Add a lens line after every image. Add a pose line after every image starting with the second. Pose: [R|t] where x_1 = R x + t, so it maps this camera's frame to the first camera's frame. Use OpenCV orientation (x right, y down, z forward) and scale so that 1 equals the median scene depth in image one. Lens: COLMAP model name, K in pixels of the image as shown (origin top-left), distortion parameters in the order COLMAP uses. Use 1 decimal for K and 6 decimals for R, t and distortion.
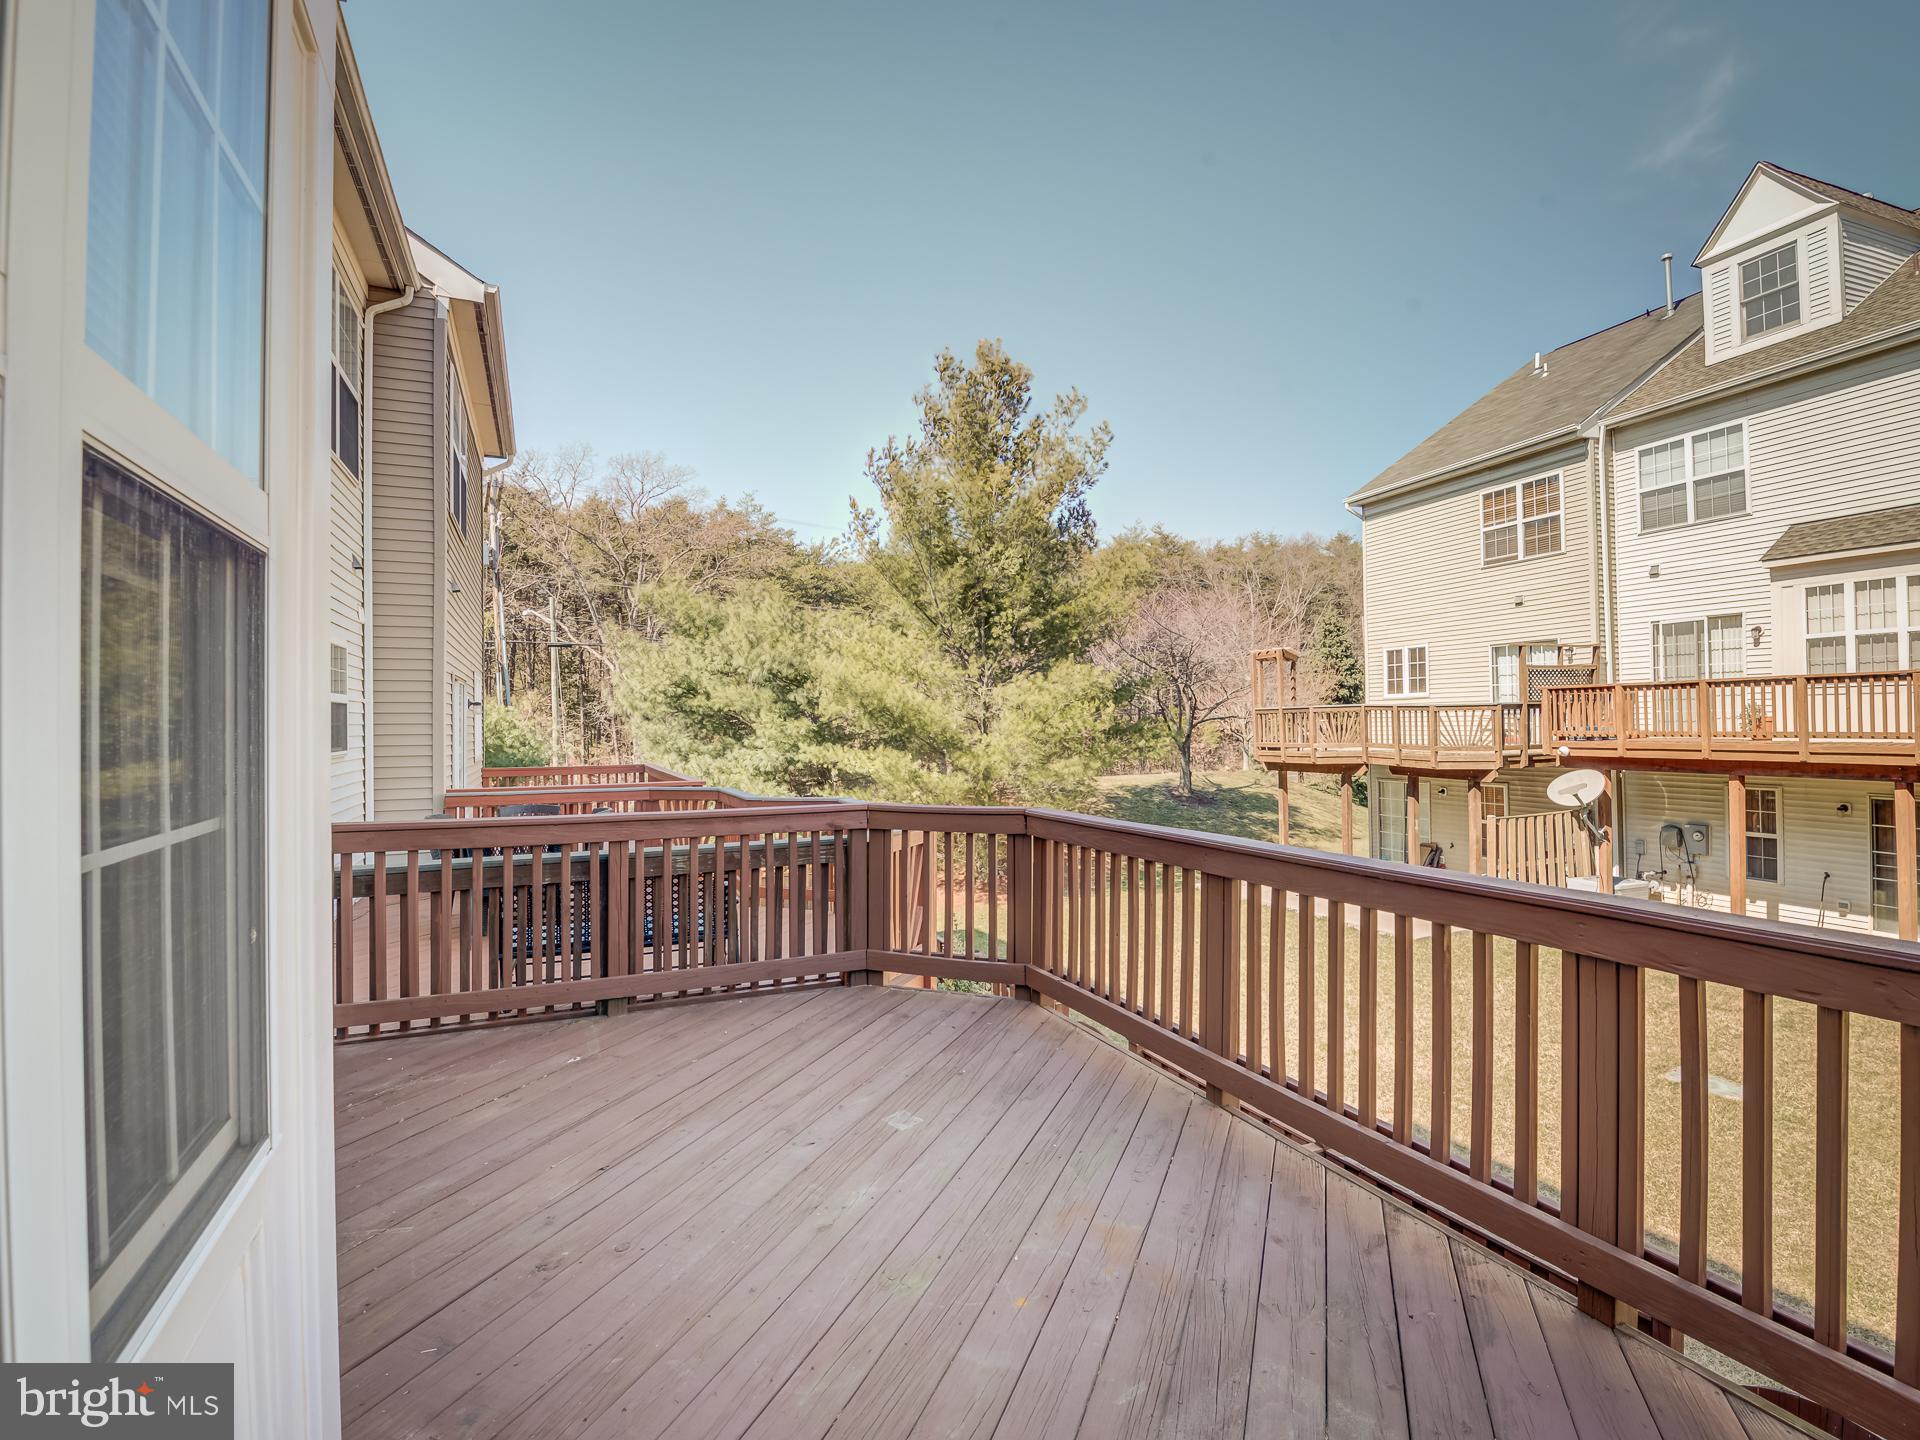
lens RADIAL K [[941.3, 0, 960.0], [0, 941.3, 720.0], [0, 0, 1]] dist [-0.031883, 0.000052]
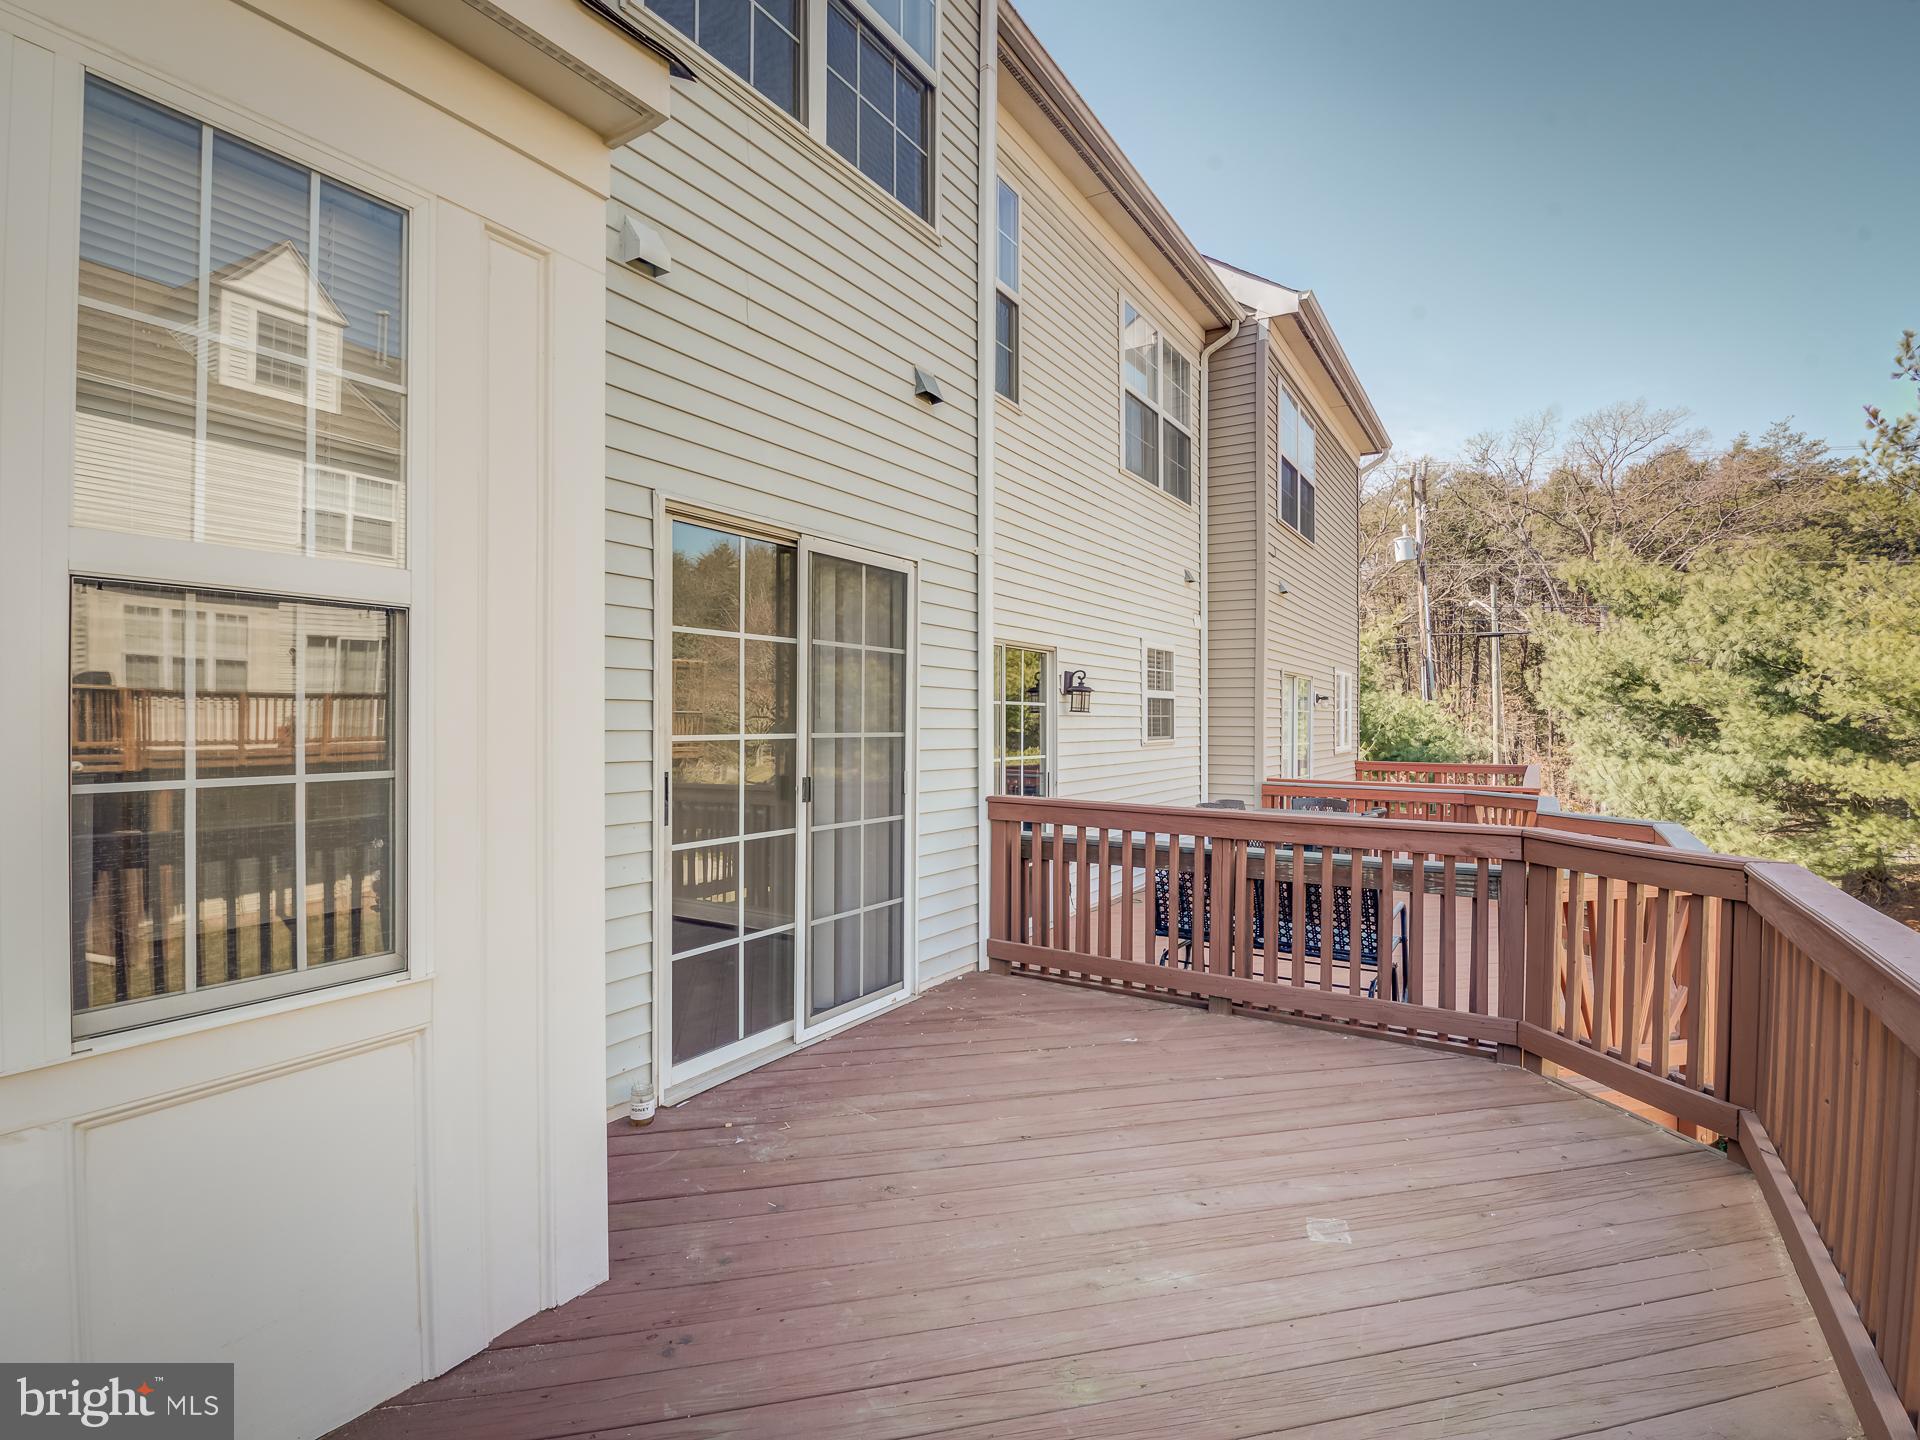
lens RADIAL K [[928.4, 0, 960.0], [0, 928.4, 720.0], [0, 0, 1]] dist [-0.008687, -0.000761]
pose [[0.556975, 0.014048, -0.830410, 0.142468], [-0.008468, 0.999901, 0.011235, -0.001716], [0.830486, 0.000774, 0.557039, 0.111059]]
